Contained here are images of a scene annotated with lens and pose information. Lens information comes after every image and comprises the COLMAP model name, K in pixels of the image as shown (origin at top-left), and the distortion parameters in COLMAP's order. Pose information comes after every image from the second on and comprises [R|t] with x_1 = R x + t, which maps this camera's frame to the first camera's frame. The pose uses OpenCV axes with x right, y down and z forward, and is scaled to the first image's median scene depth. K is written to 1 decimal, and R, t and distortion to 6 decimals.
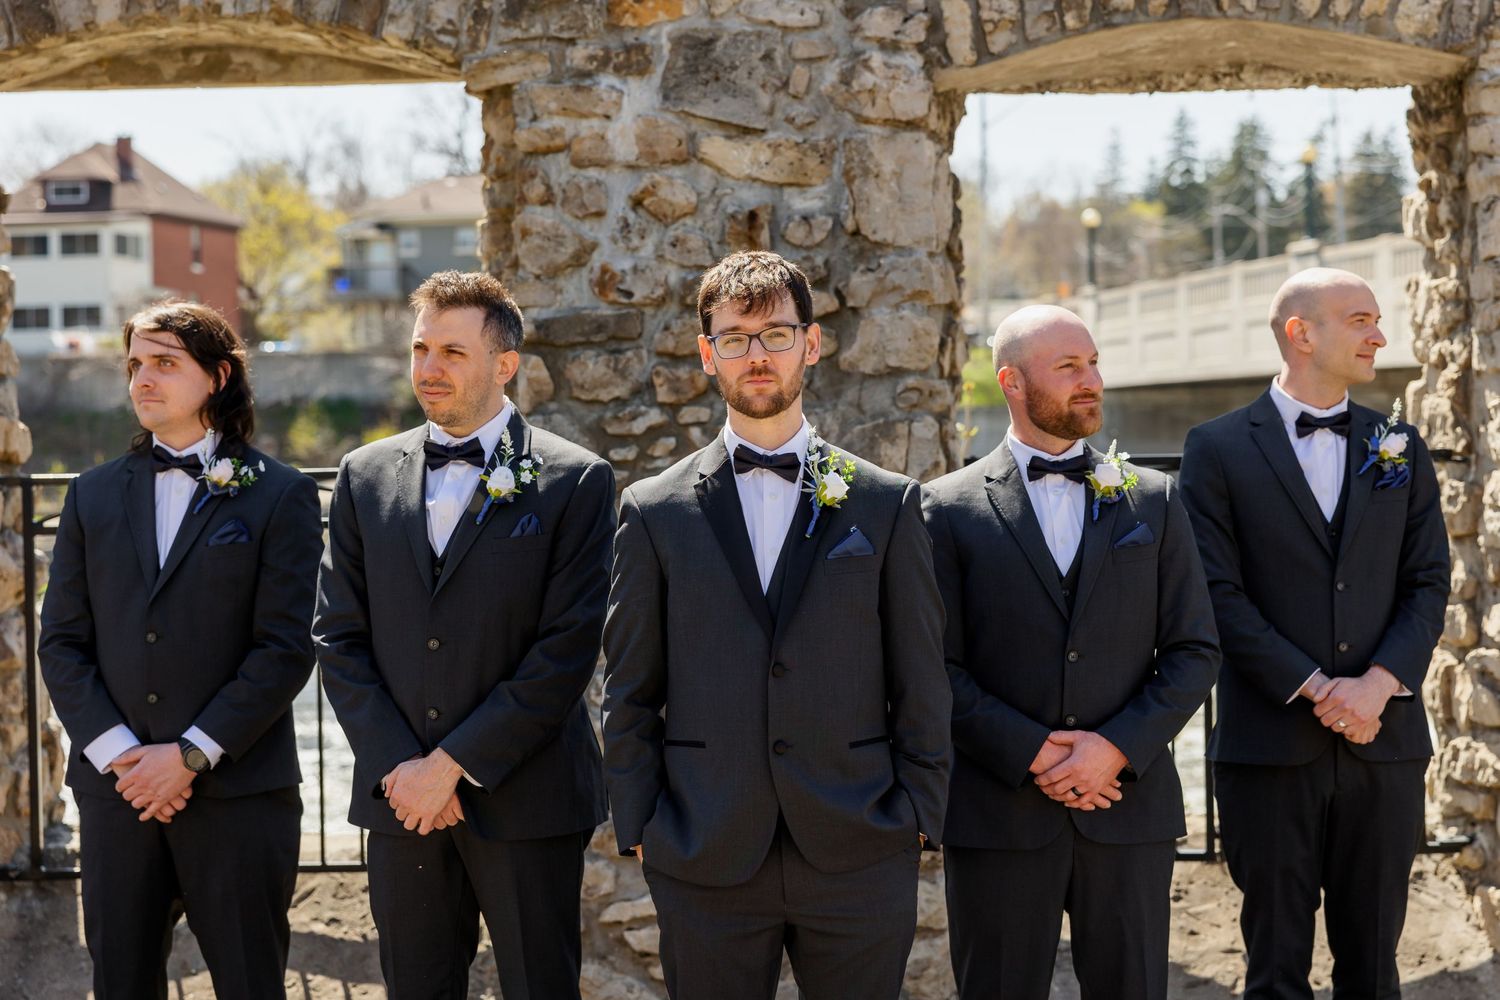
lens RADIAL K [[3008.7, 0, 757.0], [0, 3008.7, 488.1], [0, 0, 1]] dist [0.090908, 0.000000]
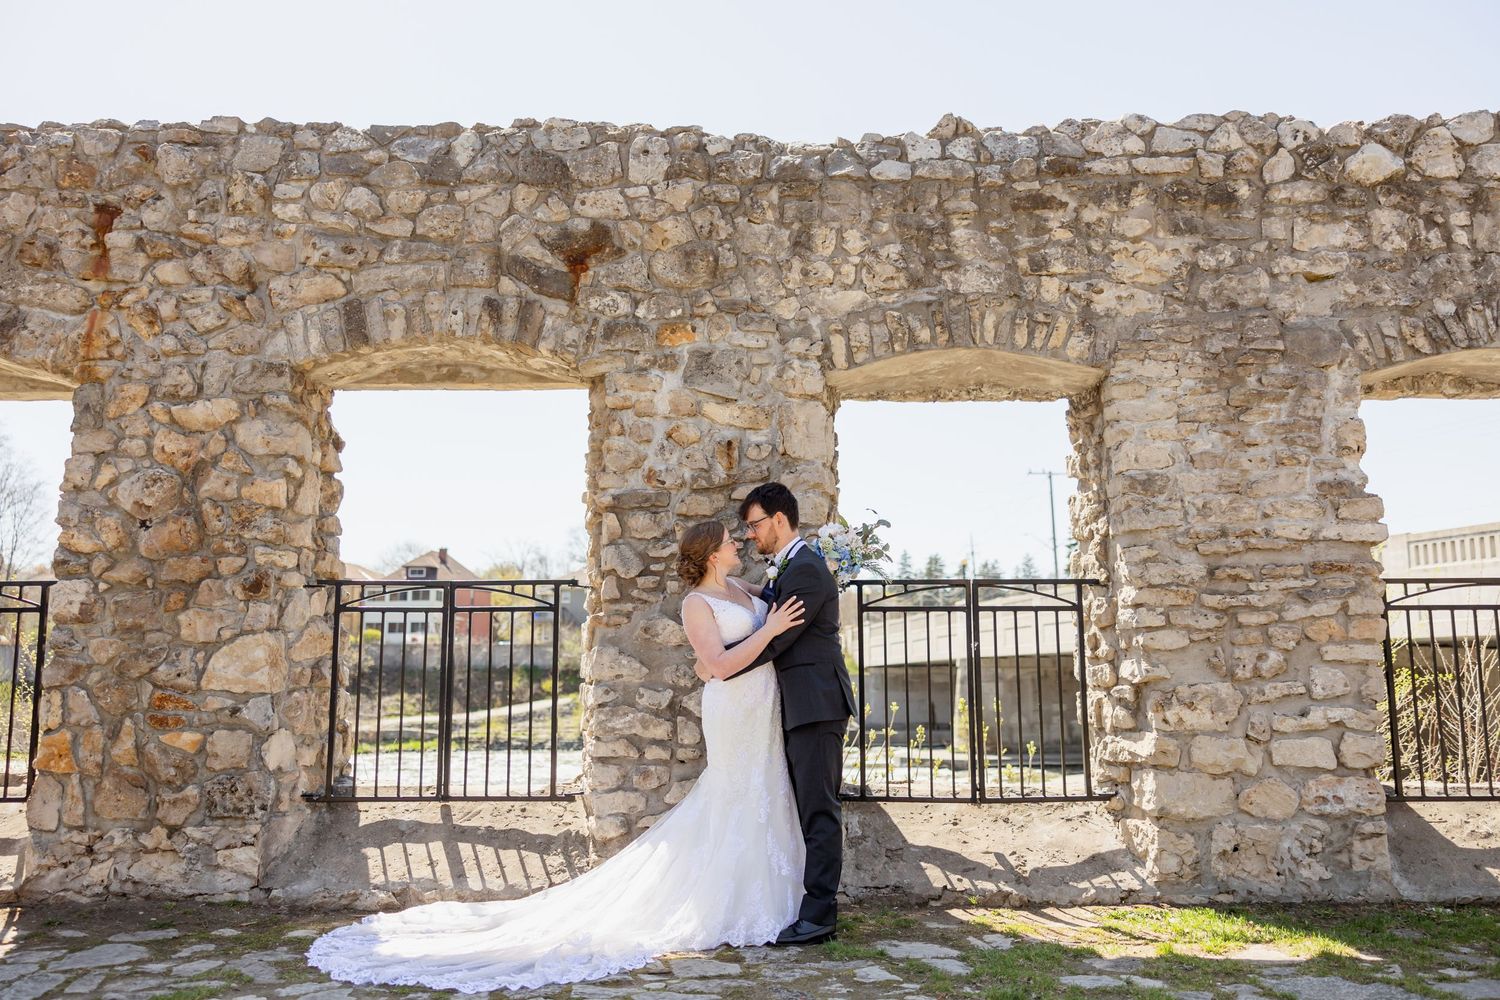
lens RADIAL K [[1219.9, 0, 725.0], [0, 1219.9, 538.3], [0, 0, 1]] dist [0.045274, 0.003940]
pose [[0.999752, 0.021443, 0.006011, -0.007555], [-0.020038, 0.983941, -0.177367, 0.103086], [-0.009718, 0.177202, 0.984126, 0.252512]]
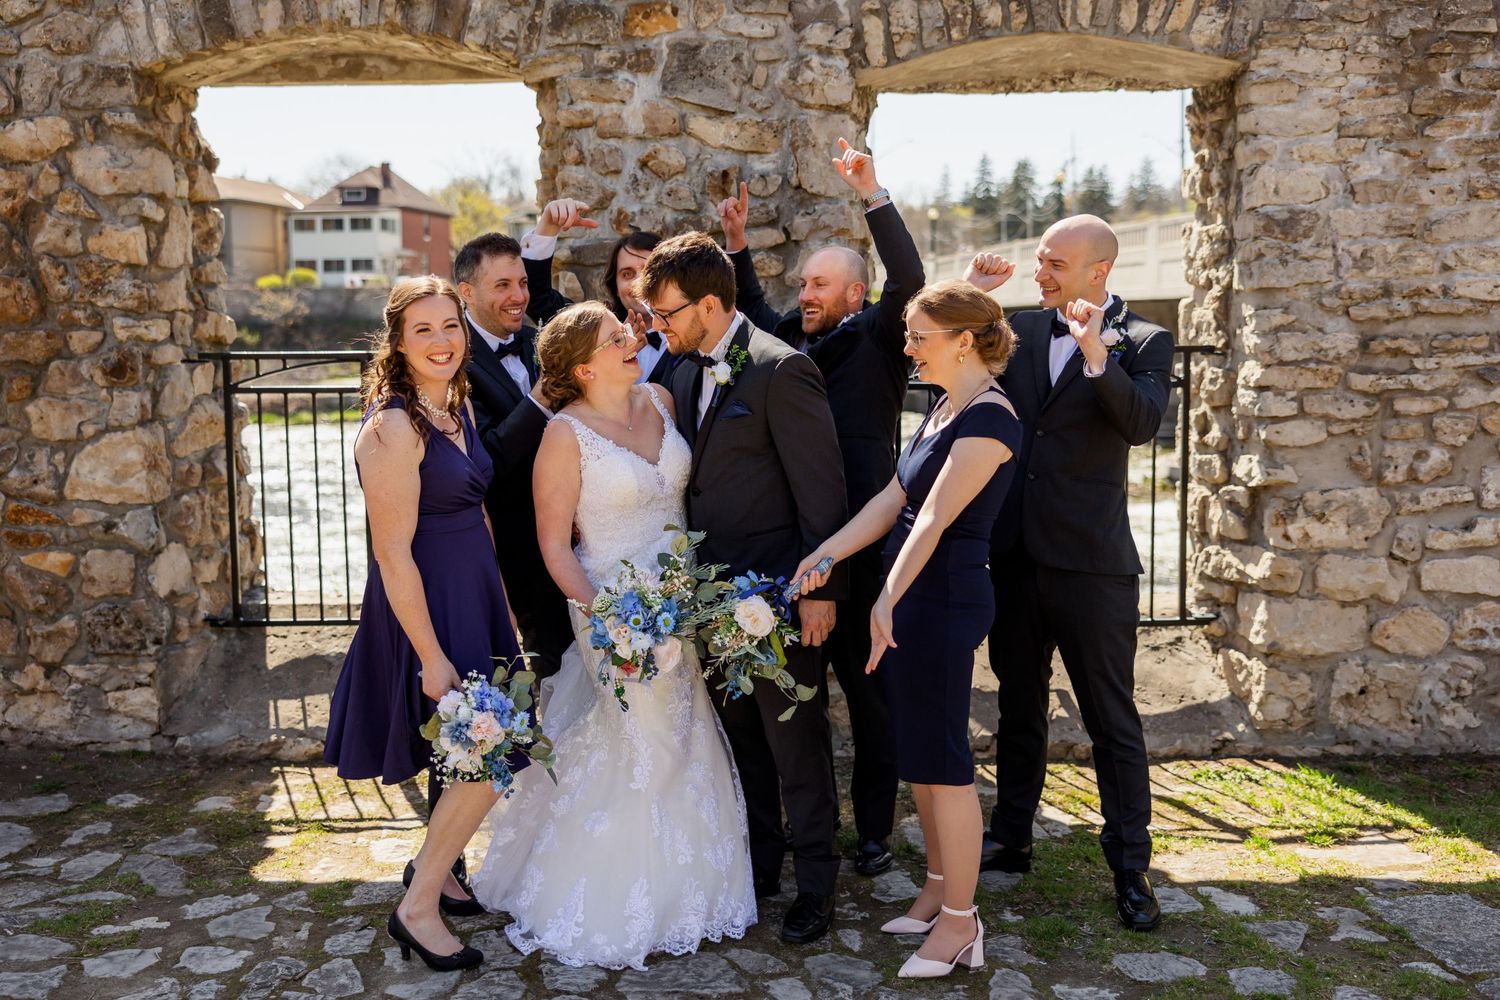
lens RADIAL K [[1534.9, 0, 709.5], [0, 1534.9, 465.8], [0, 0, 1]] dist [0.045174, 0.000000]
pose [[0.999641, 0.013700, -0.023007, 0.009389], [-0.012180, 0.997813, 0.064969, -0.000741], [0.023847, -0.064666, 0.997622, 0.269015]]
